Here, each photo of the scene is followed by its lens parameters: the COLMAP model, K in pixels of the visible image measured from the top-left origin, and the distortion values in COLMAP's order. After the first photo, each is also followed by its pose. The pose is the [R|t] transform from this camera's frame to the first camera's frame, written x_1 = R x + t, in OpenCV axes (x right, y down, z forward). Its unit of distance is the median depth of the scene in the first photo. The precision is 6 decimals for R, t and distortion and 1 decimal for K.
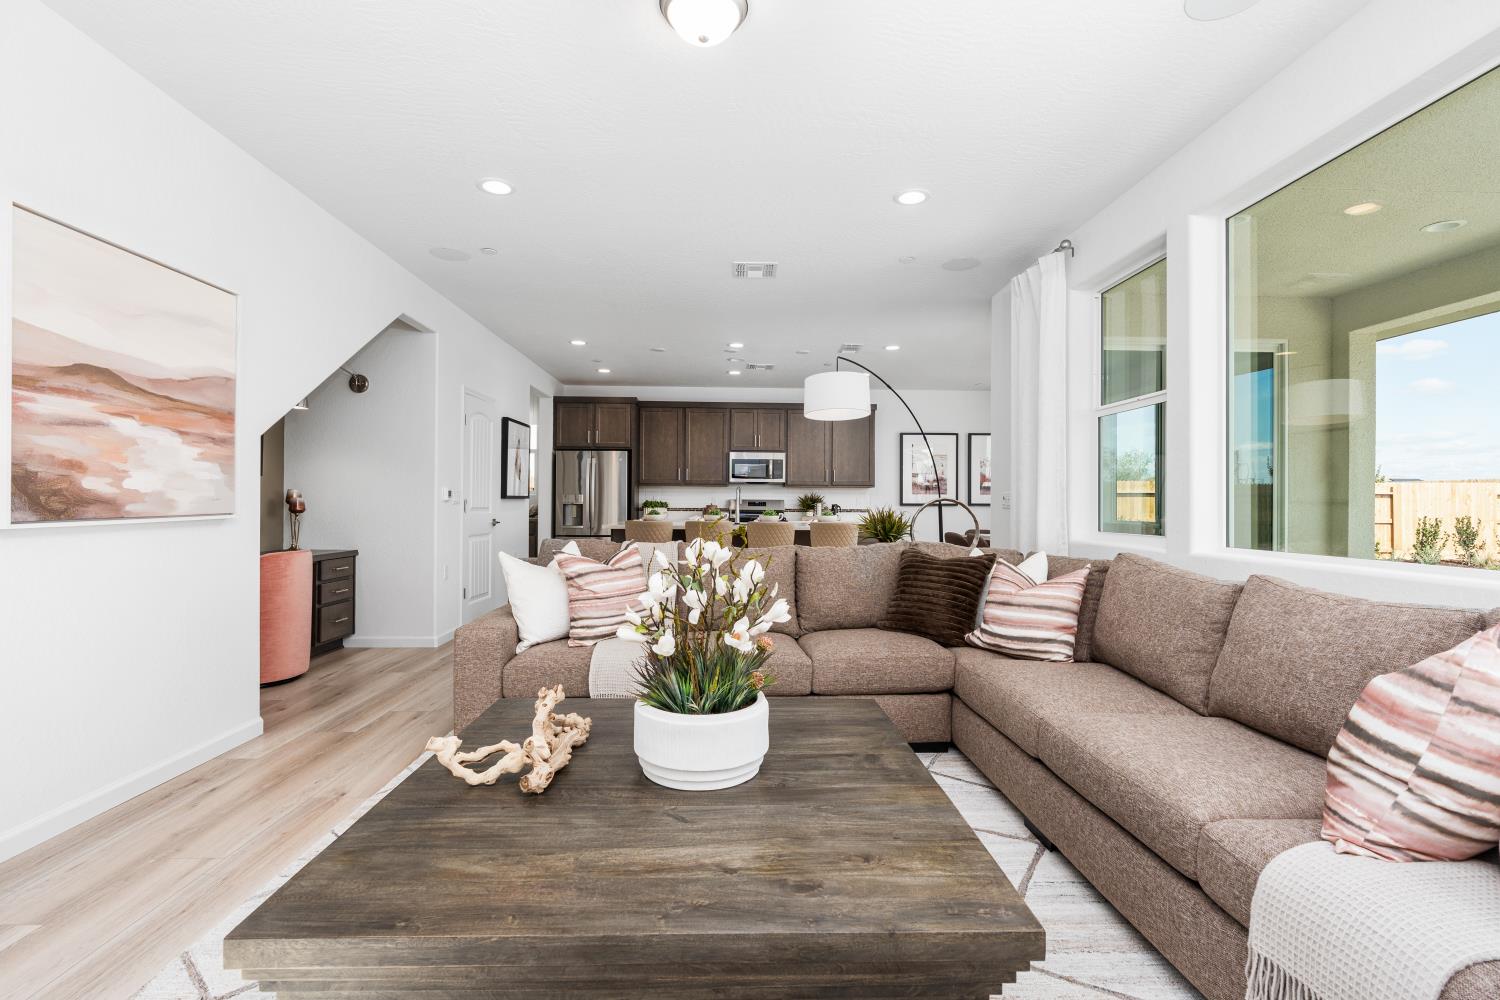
lens RADIAL K [[687.4, 0, 747.9], [0, 687.4, 498.2], [0, 0, 1]] dist [-0.005239, 0.000259]
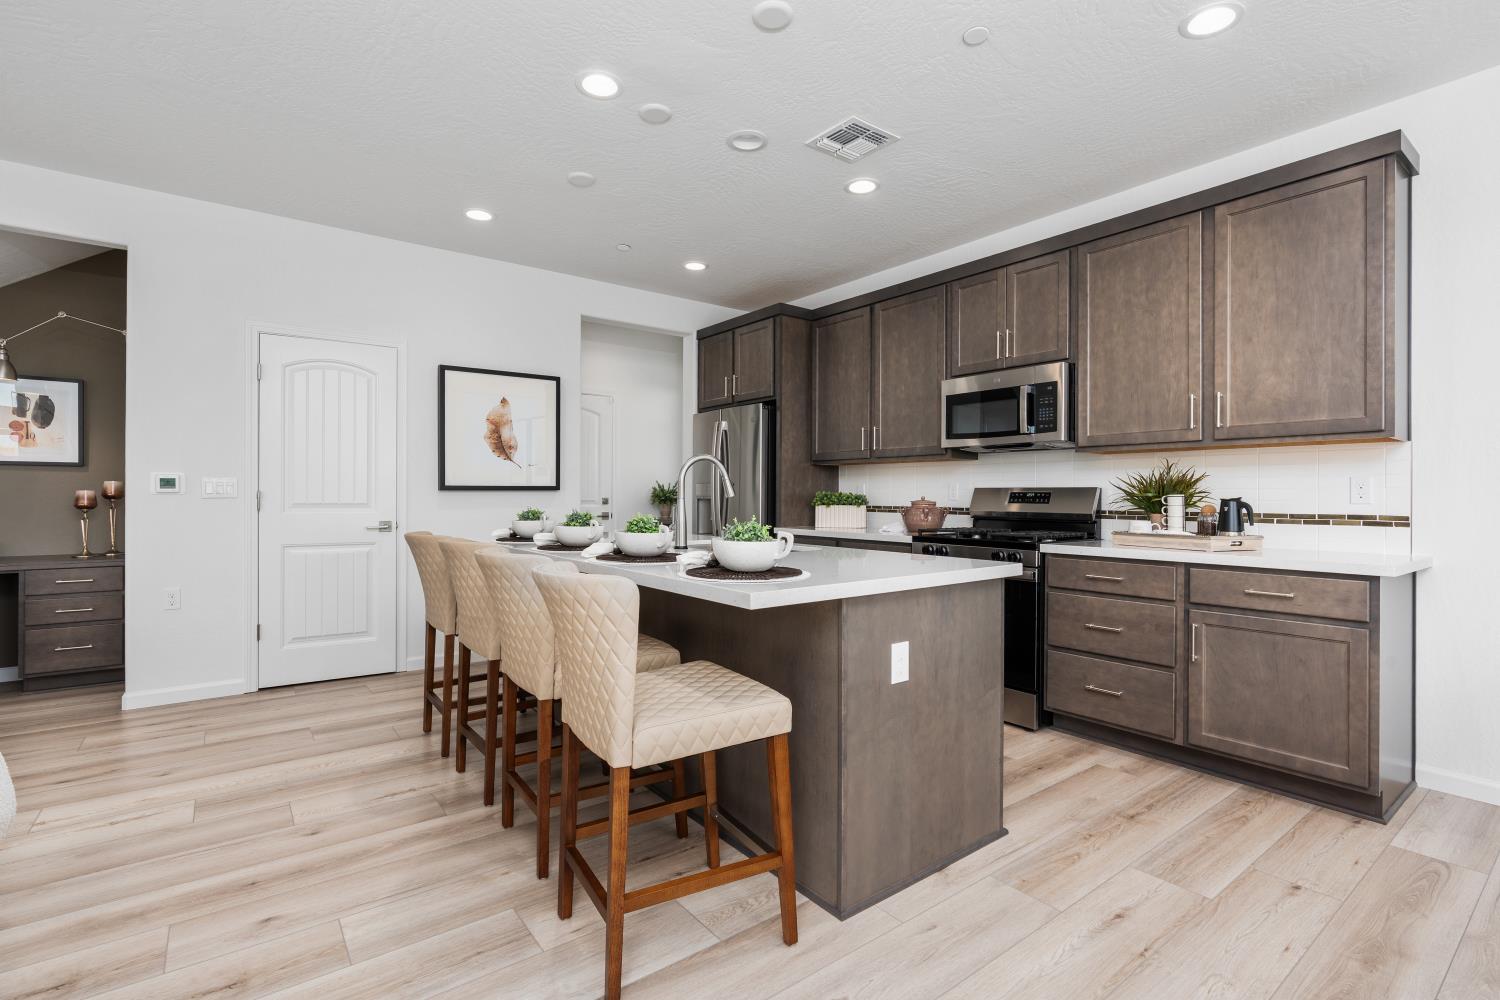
lens RADIAL K [[687.4, 0, 753.3], [0, 687.4, 497.5], [0, 0, 1]] dist [-0.005239, 0.000259]
pose [[0.588118, -0.000694, -0.808775, 0.255360], [0.006630, 0.999970, 0.003963, 0.005395], [0.808748, -0.007693, 0.588105, 0.636150]]
